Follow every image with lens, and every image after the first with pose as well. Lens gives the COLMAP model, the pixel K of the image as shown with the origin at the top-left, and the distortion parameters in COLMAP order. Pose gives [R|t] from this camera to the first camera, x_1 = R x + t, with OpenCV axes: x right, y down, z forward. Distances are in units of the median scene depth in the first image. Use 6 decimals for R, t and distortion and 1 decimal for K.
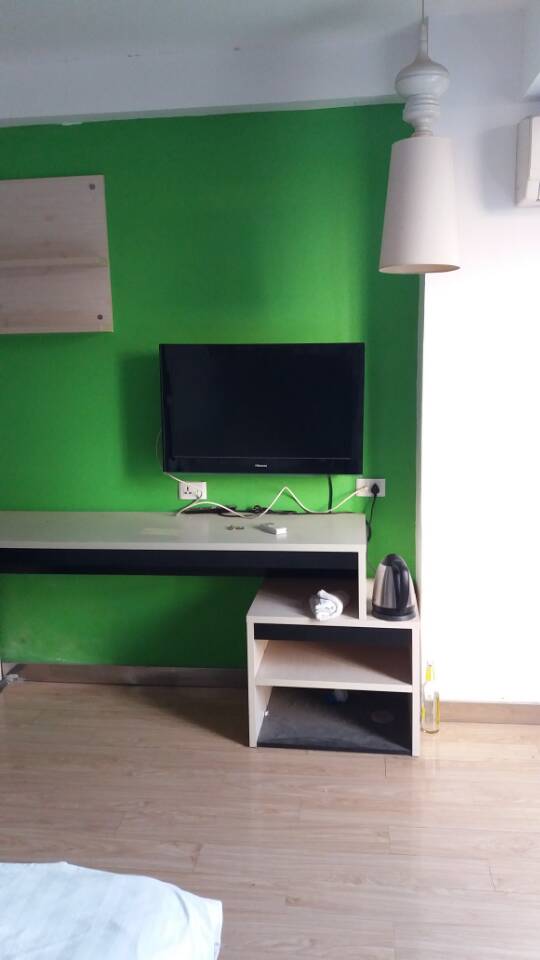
lens RADIAL K [[789.5, 0, 270.6], [0, 789.5, 471.3], [0, 0, 1]] dist [0.009076, -0.012623]
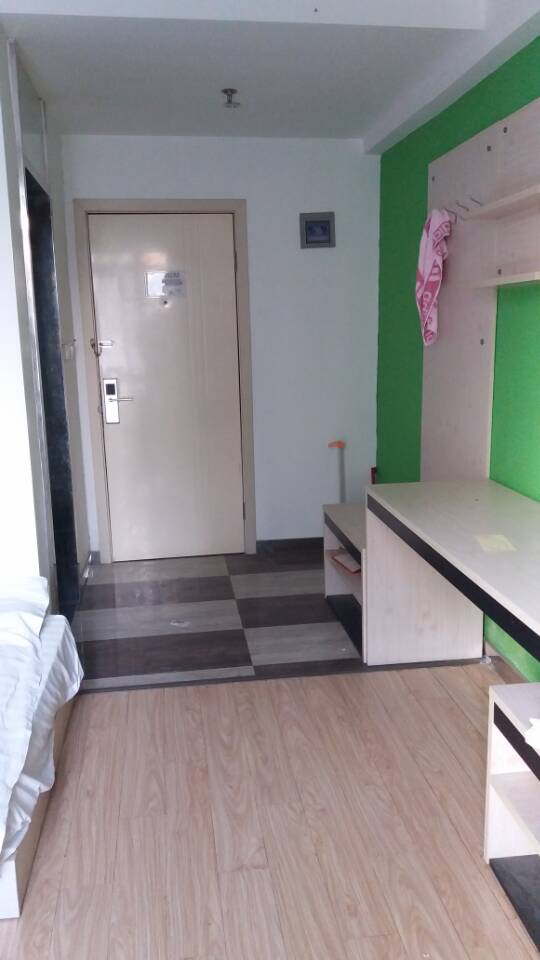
lens RADIAL K [[789.5, 0, 270.6], [0, 789.5, 471.3], [0, 0, 1]] dist [0.009076, -0.012623]
pose [[0.238245, 0.188603, -0.952716, 0.537930], [-0.126622, 0.978622, 0.162067, -0.089233], [0.962915, 0.082024, 0.257033, 0.580698]]
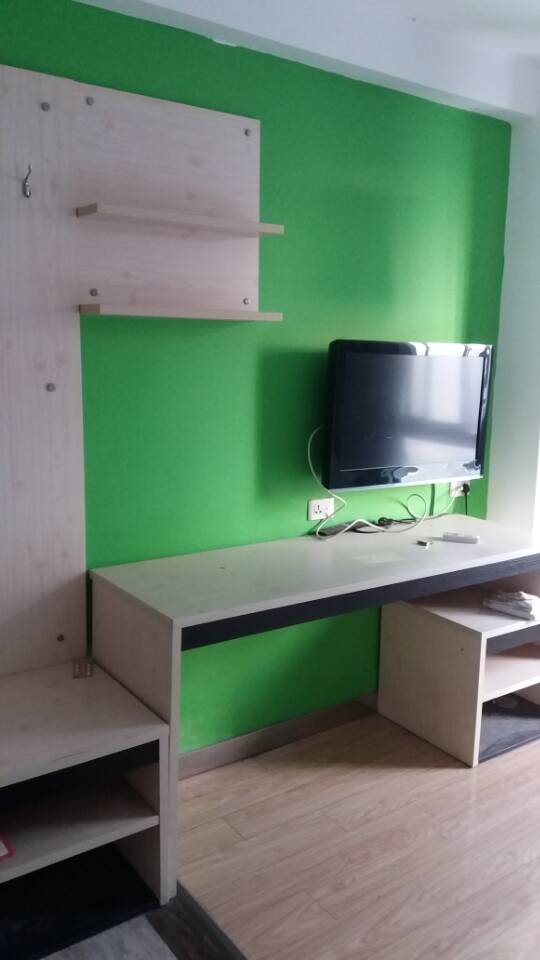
lens RADIAL K [[769.7, 0, 263.7], [0, 769.7, 478.5], [0, 0, 1]] dist [0.074114, -0.167399]
pose [[0.743947, -0.077009, 0.663787, -0.786081], [0.070179, 0.996848, 0.036996, -0.049996], [-0.664544, 0.019061, 0.747006, 0.448040]]
